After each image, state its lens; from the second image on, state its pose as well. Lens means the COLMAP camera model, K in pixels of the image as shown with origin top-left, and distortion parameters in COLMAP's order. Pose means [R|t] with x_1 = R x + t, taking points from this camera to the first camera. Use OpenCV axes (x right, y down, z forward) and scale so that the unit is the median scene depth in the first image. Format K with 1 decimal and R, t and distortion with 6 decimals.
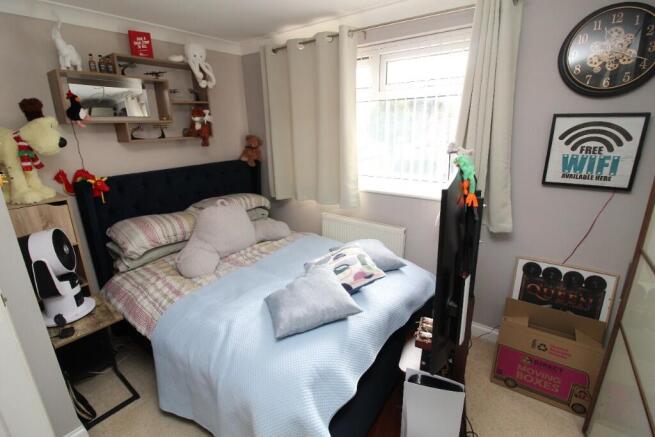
lens RADIAL K [[301.4, 0, 327.4], [0, 301.4, 216.5], [0, 0, 1]] dist [-0.016609, -0.001808]
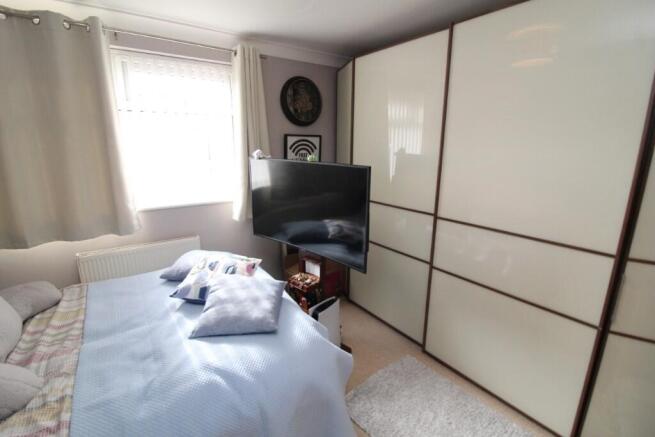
lens RADIAL K [[301.4, 0, 324.5], [0, 301.4, 218.2], [0, 0, 1]] dist [-0.016609, -0.001808]
pose [[0.327630, -0.210356, 0.921091, -0.795525], [0.255055, 0.958396, 0.128153, -0.058570], [-0.909728, 0.192942, 0.367652, 0.288618]]
